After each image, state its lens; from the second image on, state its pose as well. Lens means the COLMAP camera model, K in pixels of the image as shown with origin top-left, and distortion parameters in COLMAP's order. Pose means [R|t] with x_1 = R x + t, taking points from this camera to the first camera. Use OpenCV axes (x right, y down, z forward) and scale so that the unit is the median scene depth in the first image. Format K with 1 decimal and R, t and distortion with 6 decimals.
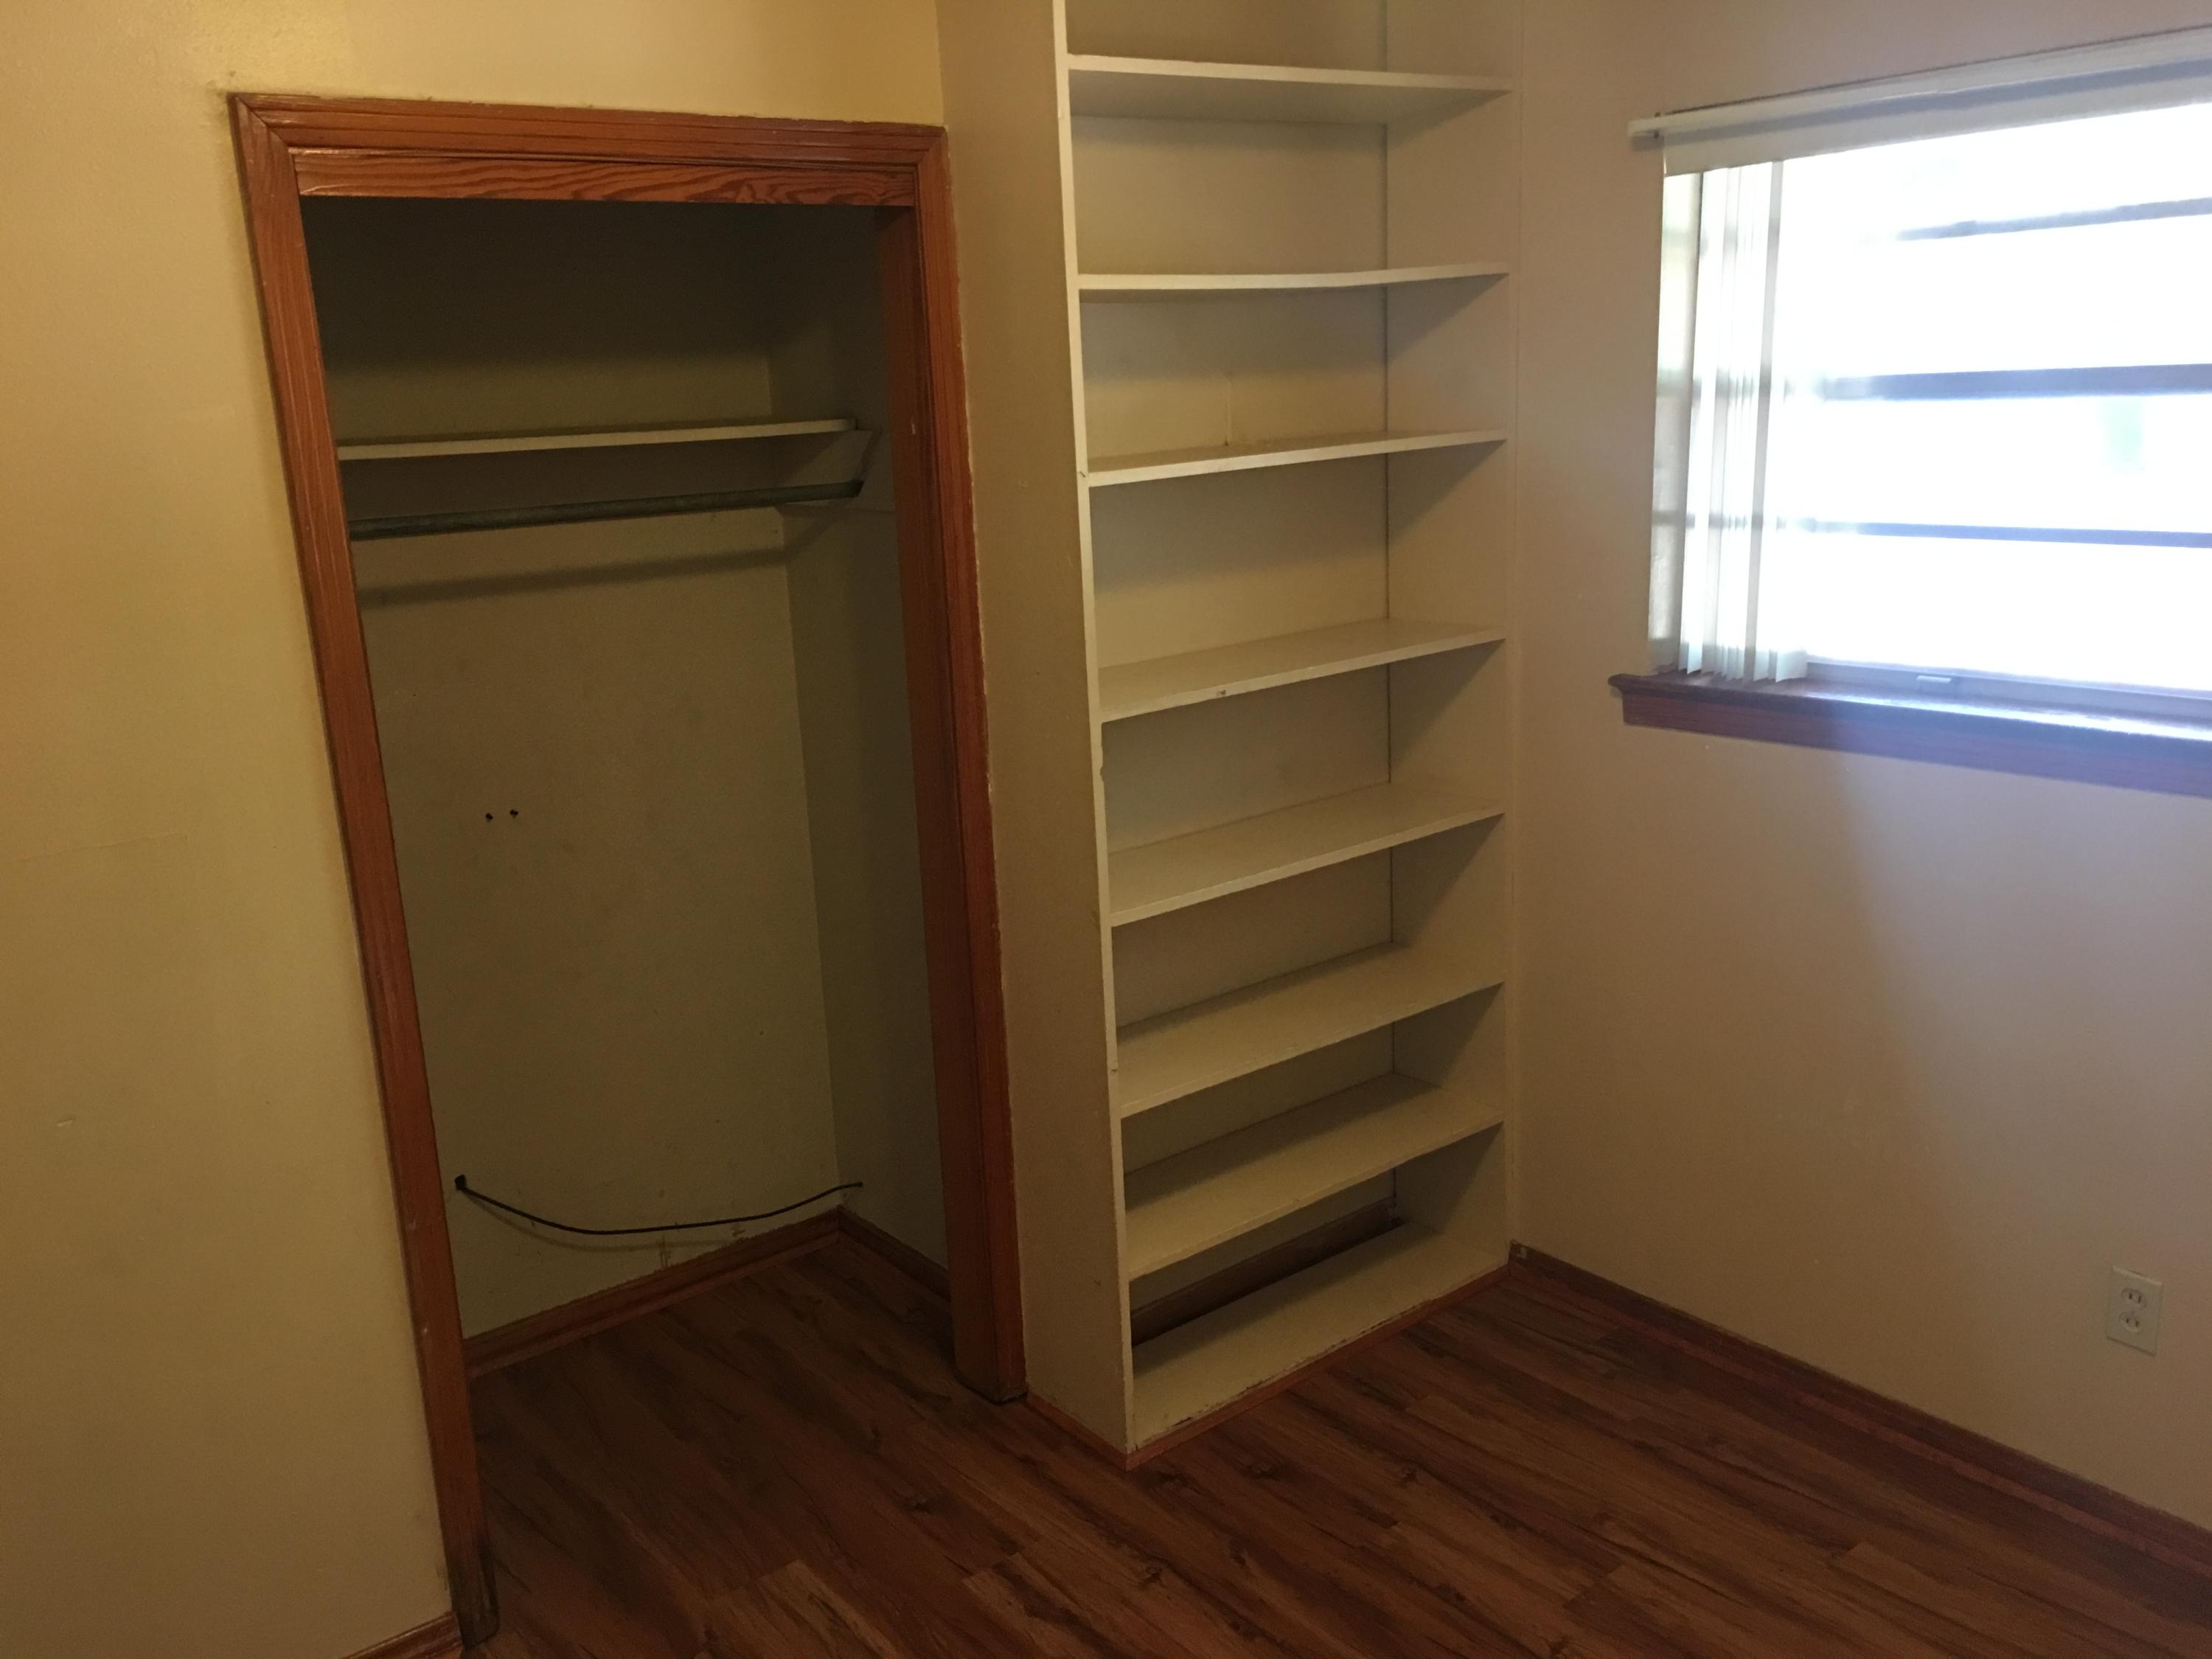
lens RADIAL K [[1892.4, 0, 1105.0], [0, 1892.4, 836.5], [0, 0, 1]] dist [0.069347, -0.073334]
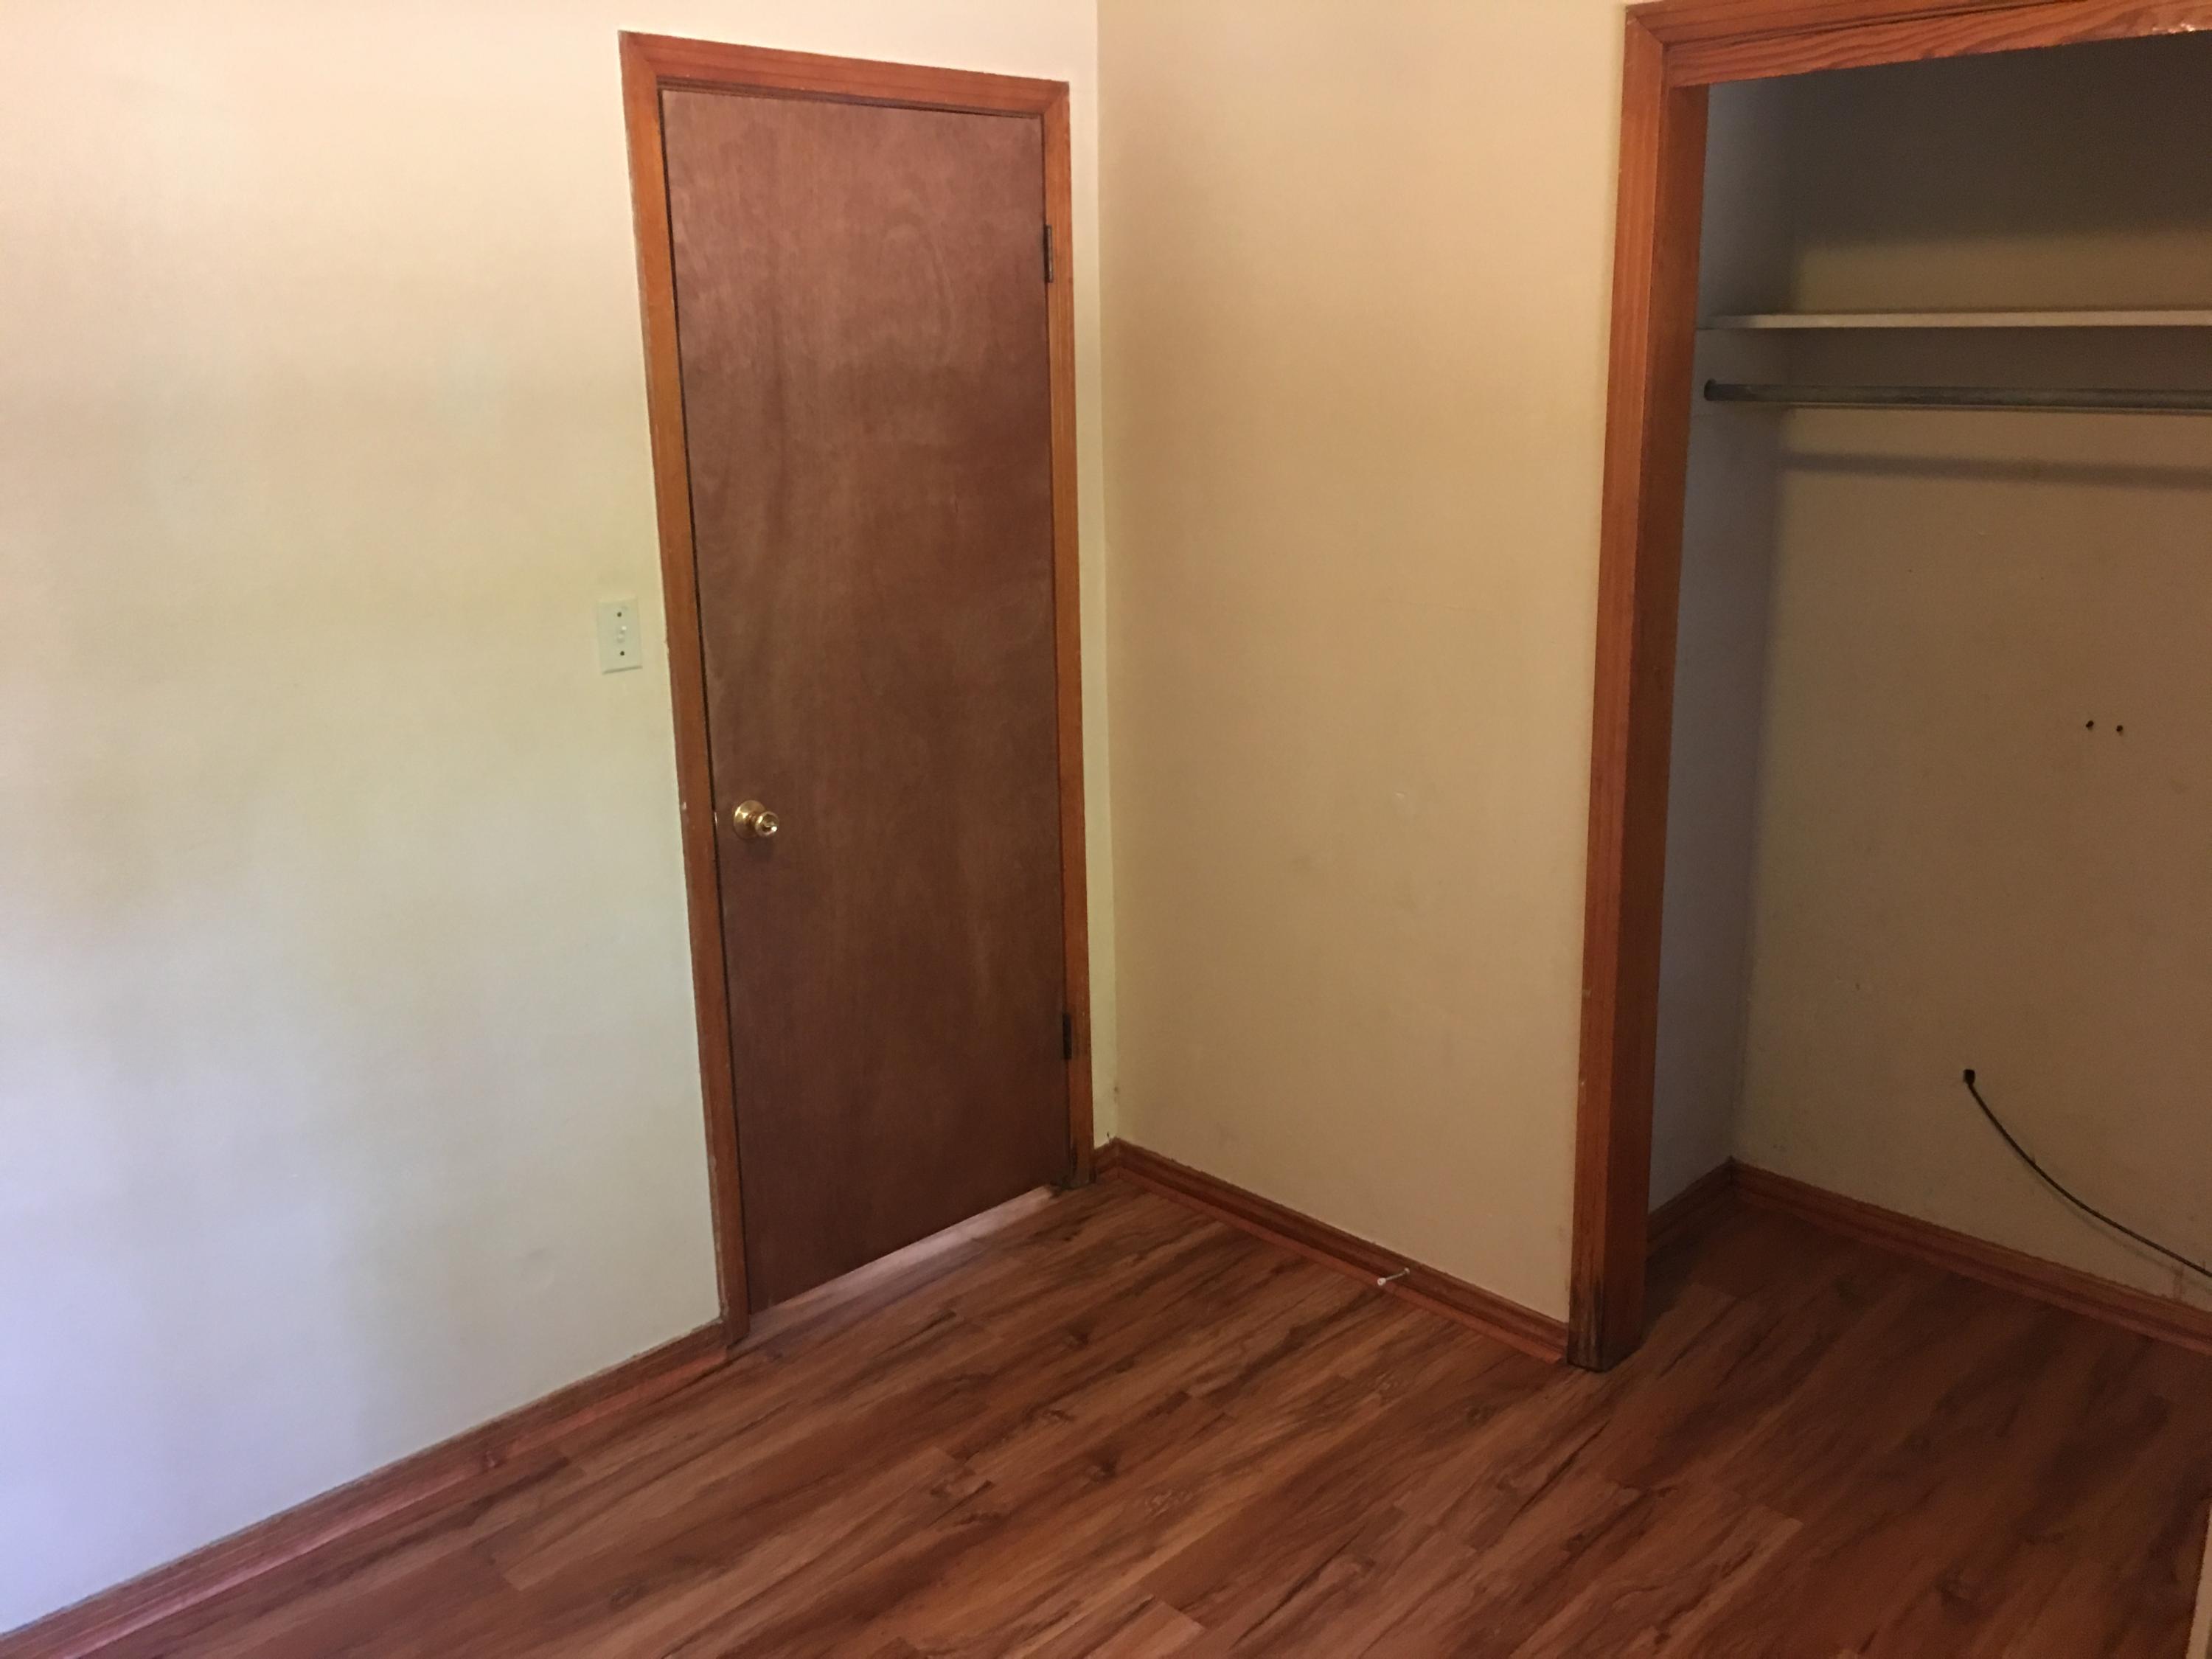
lens RADIAL K [[1892.4, 0, 1099.8], [0, 1892.4, 830.4], [0, 0, 1]] dist [0.069347, -0.073334]
pose [[0.113022, 0.302620, -0.946386, 0.621585], [-0.231059, 0.934382, 0.271187, -0.124004], [0.966353, 0.188021, 0.175528, 0.453289]]
